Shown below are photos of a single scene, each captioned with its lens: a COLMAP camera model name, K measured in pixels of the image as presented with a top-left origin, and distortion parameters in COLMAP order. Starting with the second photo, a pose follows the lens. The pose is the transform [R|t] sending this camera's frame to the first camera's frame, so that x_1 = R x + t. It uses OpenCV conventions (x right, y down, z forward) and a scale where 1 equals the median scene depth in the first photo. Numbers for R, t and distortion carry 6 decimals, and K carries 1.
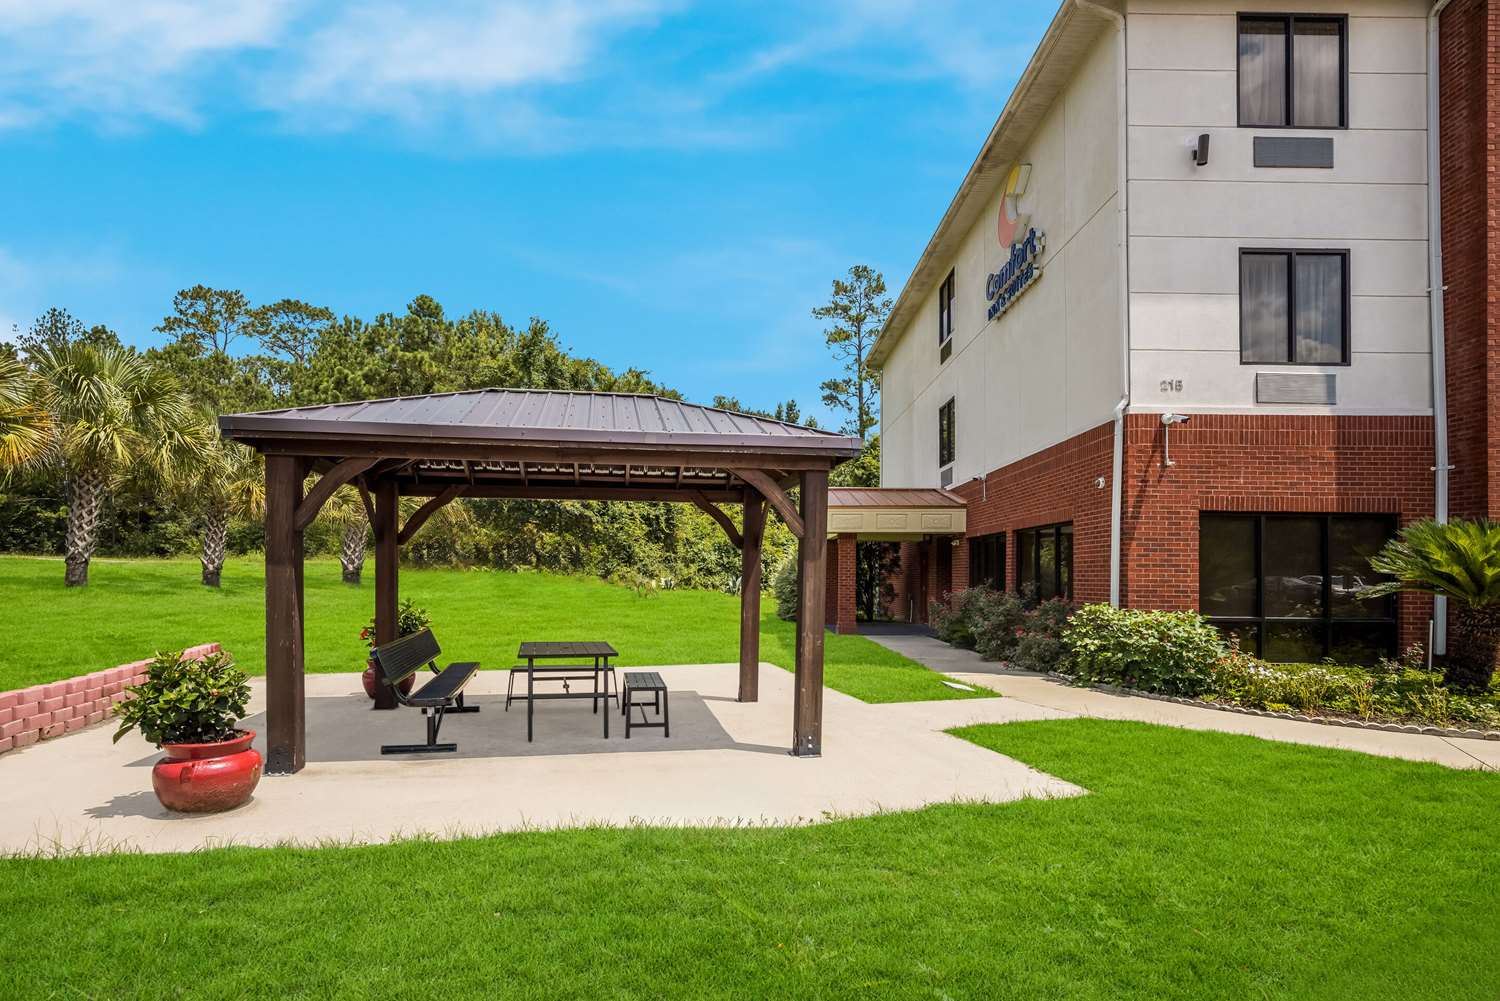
lens RADIAL K [[1240.0, 0, 751.2], [0, 1240.0, 421.7], [0, 0, 1]] dist [-0.132299, 0.170002]
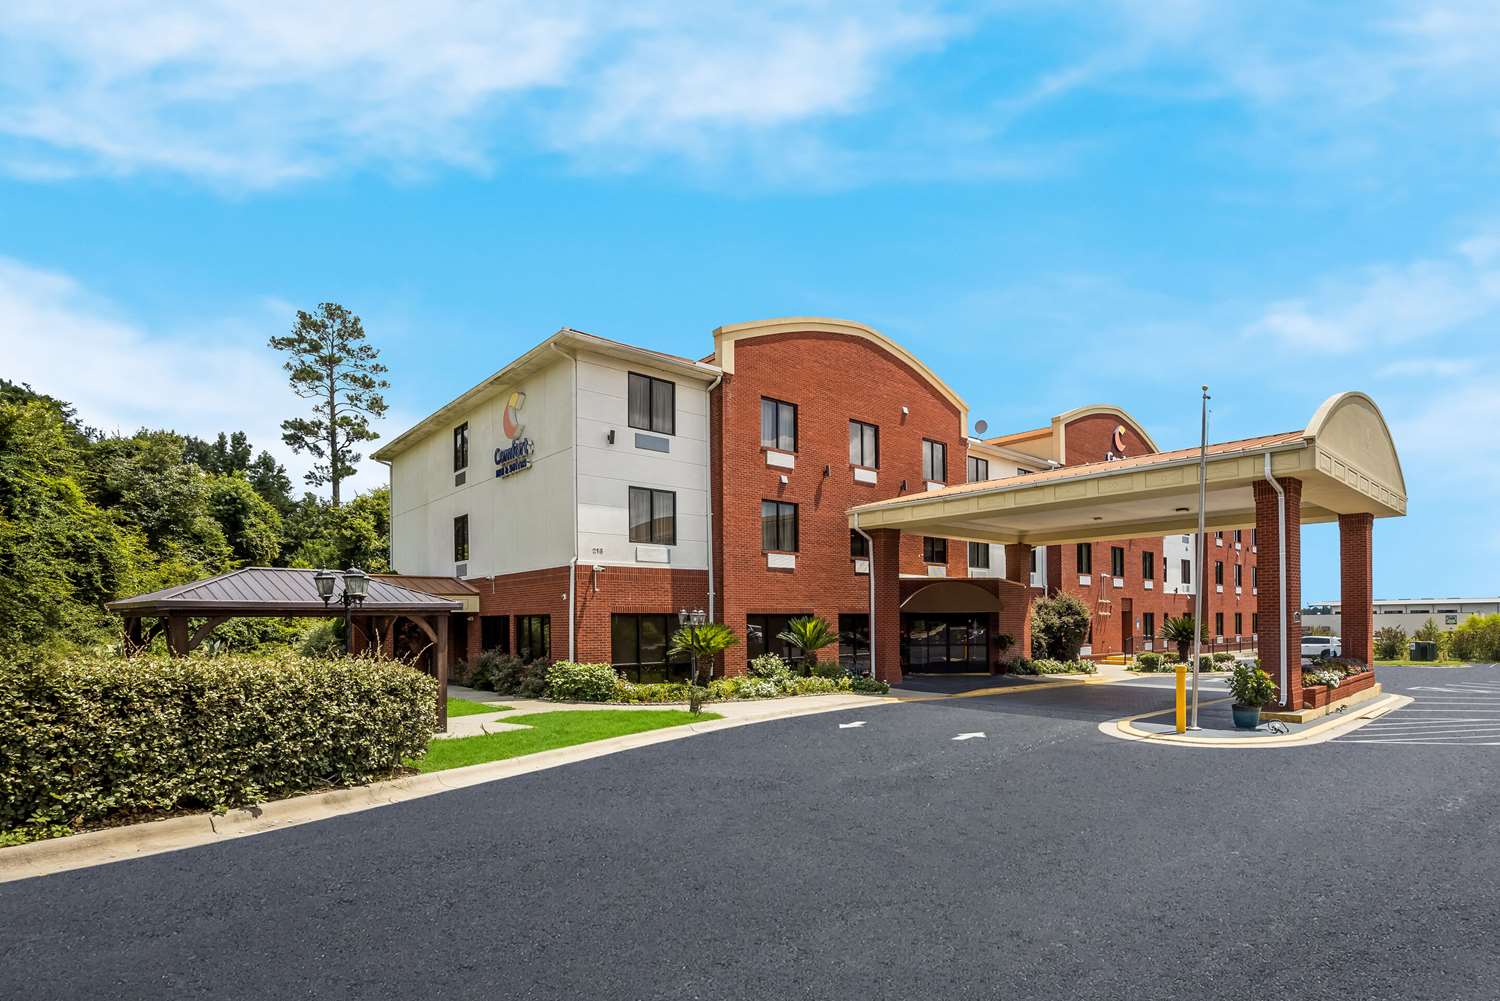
lens RADIAL K [[1287.7, 0, 750.0], [0, 1287.7, 500.5], [0, 0, 1]] dist [-0.056743, 0.004296]
pose [[0.918982, -0.012846, 0.394089, -0.203492], [0.001704, 0.999589, 0.028611, -0.135402], [-0.394295, -0.025622, 0.918627, -0.817080]]
